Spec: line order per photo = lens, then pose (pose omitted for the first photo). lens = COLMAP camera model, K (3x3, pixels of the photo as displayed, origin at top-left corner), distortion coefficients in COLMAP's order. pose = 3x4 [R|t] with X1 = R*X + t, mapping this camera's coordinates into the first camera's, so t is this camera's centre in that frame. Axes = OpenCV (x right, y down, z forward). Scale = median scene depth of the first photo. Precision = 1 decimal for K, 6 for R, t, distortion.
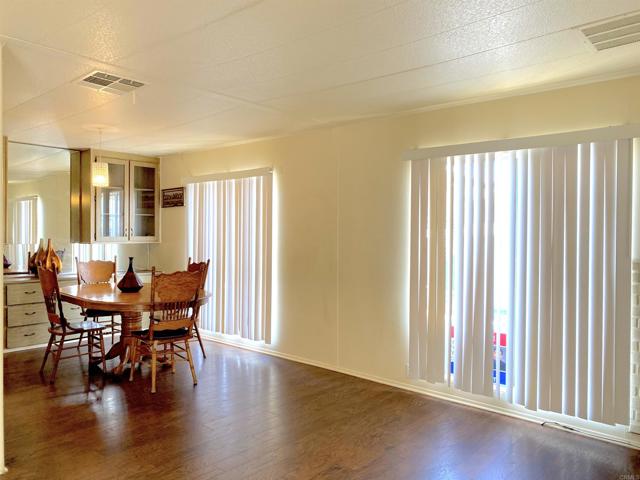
lens RADIAL K [[494.6, 0, 320.0], [0, 494.6, 240.0], [0, 0, 1]] dist [-0.011773, -0.003177]
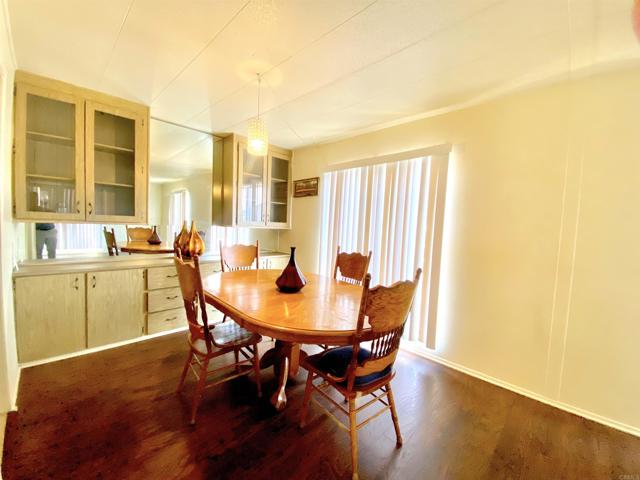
lens RADIAL K [[263.6, 0, 317.7], [0, 263.6, 242.7], [0, 0, 1]] dist [0.034392, -0.025696]
pose [[0.996813, 0.038937, -0.069629, -0.247429], [-0.035280, 0.997971, 0.053002, 0.003475], [0.071552, -0.050376, 0.996164, 0.461164]]
